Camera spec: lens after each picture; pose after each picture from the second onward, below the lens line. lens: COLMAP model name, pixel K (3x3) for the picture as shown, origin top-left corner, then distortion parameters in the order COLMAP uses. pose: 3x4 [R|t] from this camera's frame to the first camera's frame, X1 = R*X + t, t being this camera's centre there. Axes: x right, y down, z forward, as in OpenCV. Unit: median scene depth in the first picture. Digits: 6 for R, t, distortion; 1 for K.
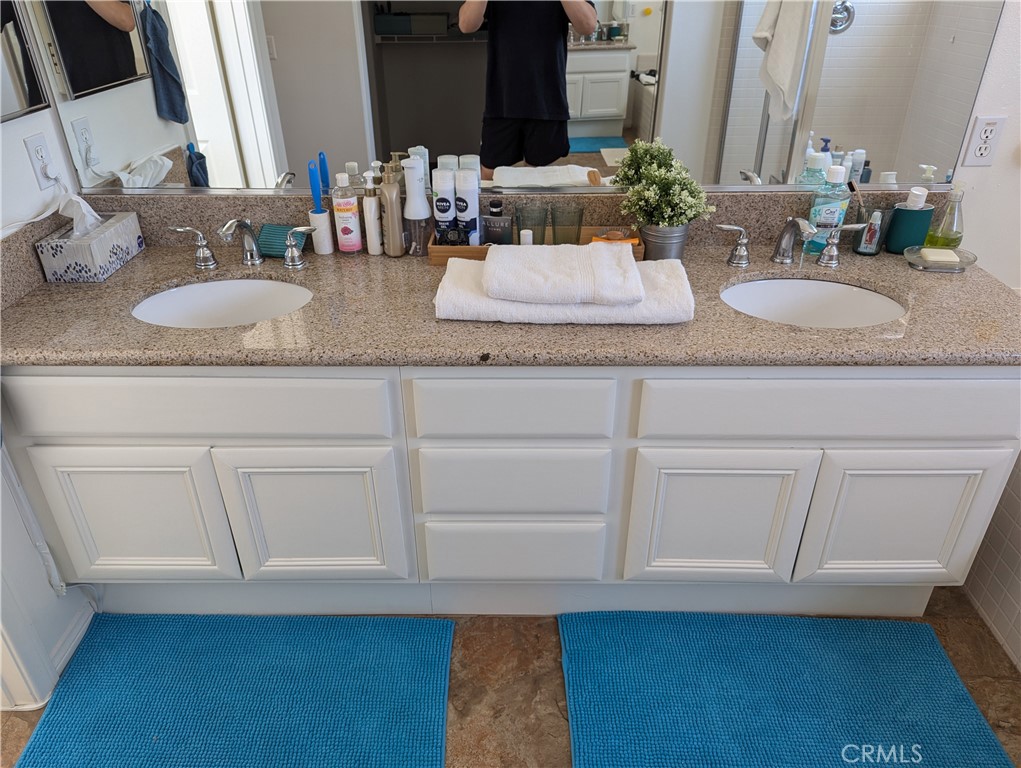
lens RADIAL K [[719.4, 0, 513.6], [0, 719.4, 382.1], [0, 0, 1]] dist [0.095576, -0.133741]
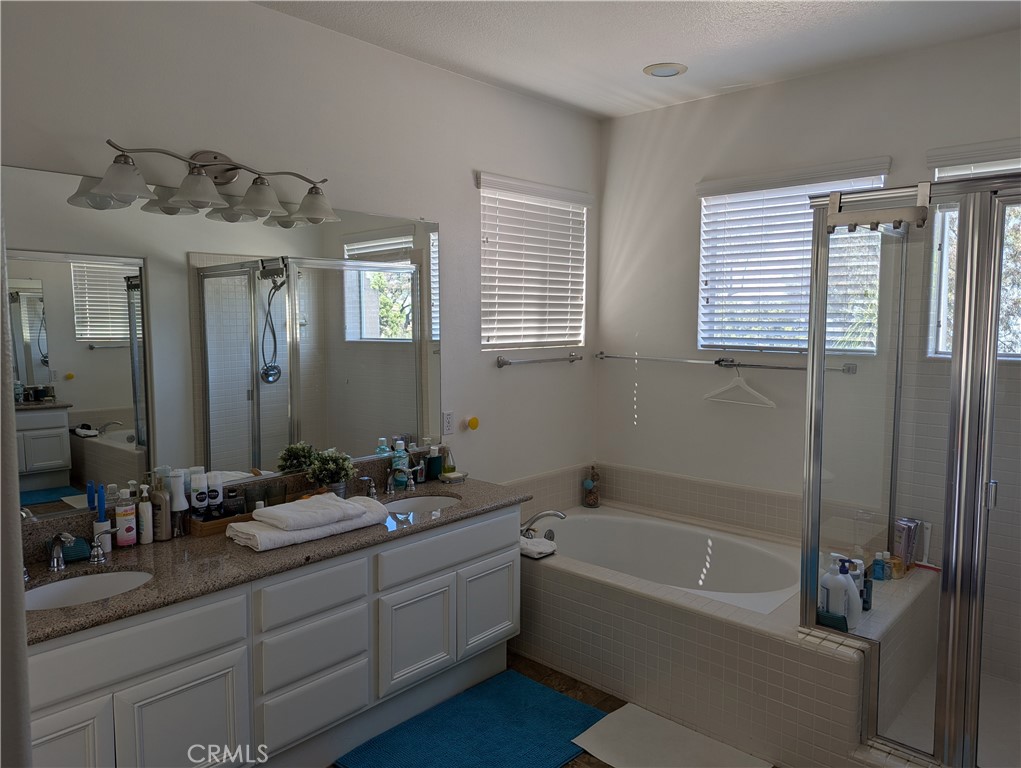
lens RADIAL K [[719.4, 0, 513.6], [0, 719.4, 382.1], [0, 0, 1]] dist [0.095576, -0.133741]
pose [[0.656576, -0.058346, 0.752000, -0.801085], [0.375664, 0.889842, -0.258954, 0.179922], [-0.654053, 0.452522, 0.606167, -0.451668]]
